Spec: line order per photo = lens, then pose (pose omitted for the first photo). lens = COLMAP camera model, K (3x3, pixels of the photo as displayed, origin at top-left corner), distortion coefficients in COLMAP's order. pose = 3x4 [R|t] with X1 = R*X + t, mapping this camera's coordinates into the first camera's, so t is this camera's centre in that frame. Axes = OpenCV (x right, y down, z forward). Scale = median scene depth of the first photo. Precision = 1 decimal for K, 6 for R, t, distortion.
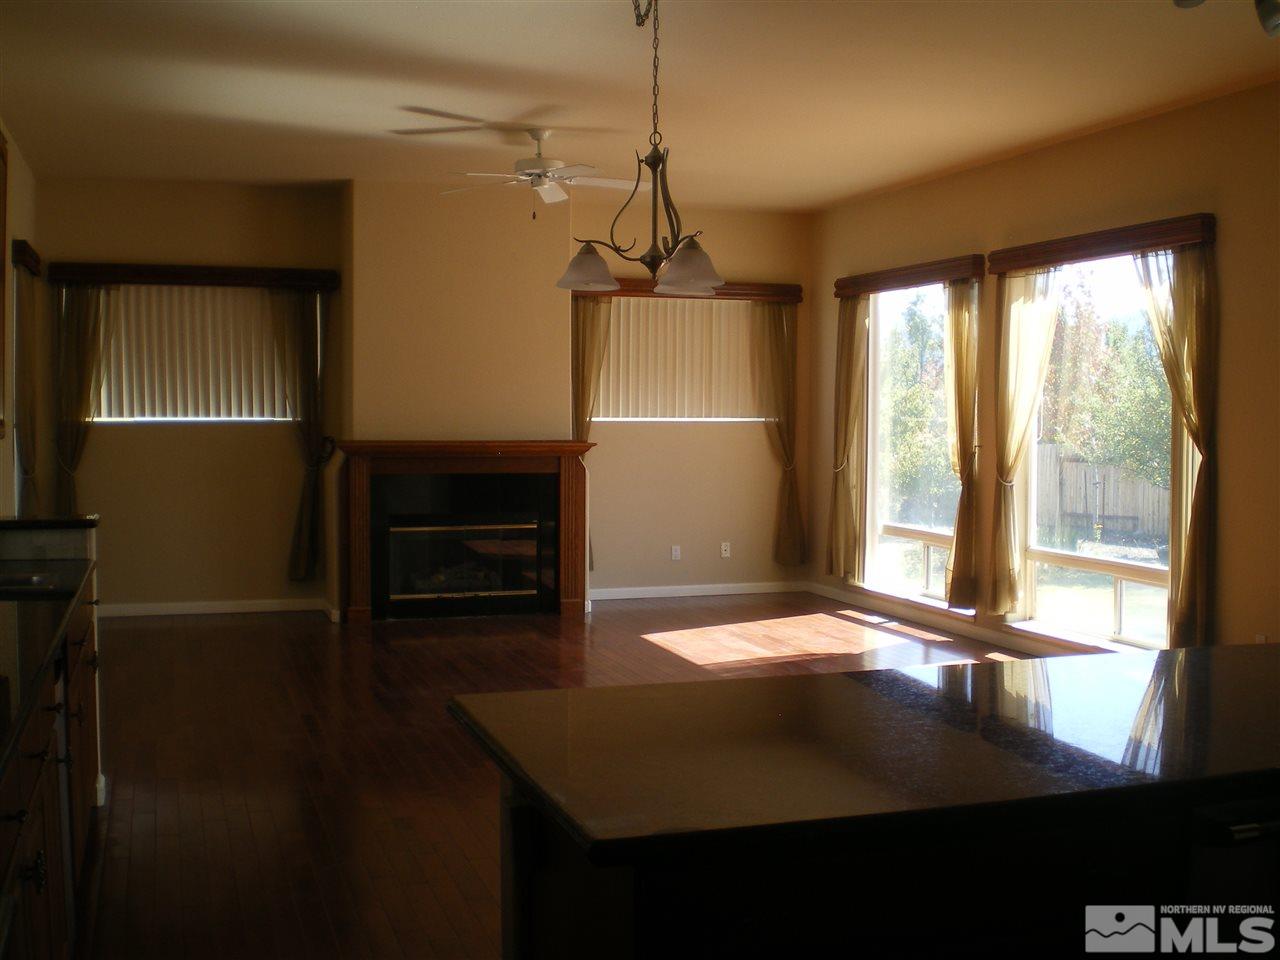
lens RADIAL K [[1467.8, 0, 646.9], [0, 1467.8, 479.6], [0, 0, 1]] dist [-0.022150, -0.354714]
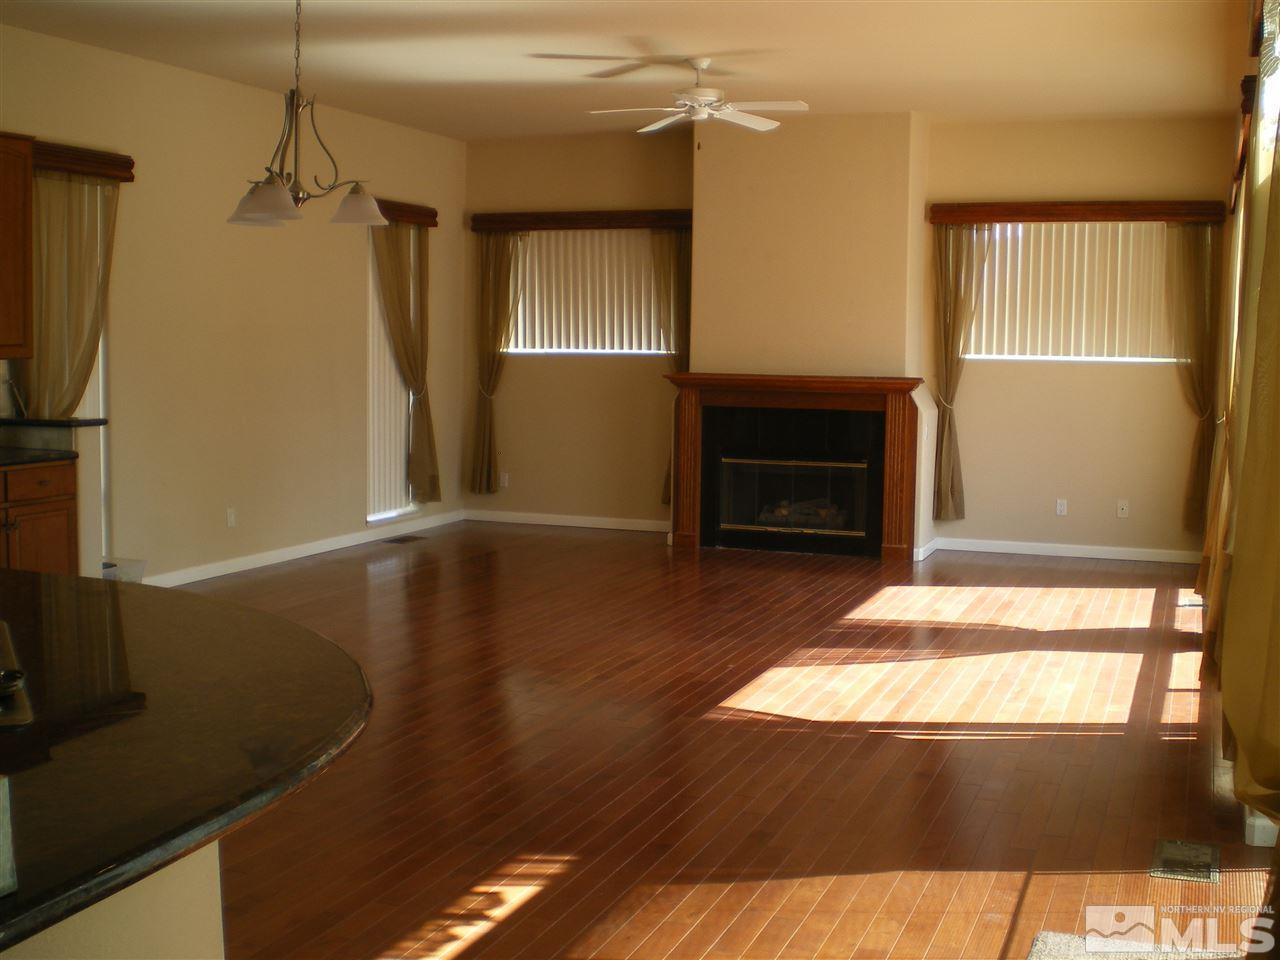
lens RADIAL K [[1467.8, 0, 646.9], [0, 1467.8, 479.6], [0, 0, 1]] dist [-0.022150, -0.354714]
pose [[0.773648, 0.063874, -0.630388, 0.424175], [-0.038370, 0.997803, 0.054011, -0.005891], [0.632453, -0.017598, 0.774399, 0.164970]]
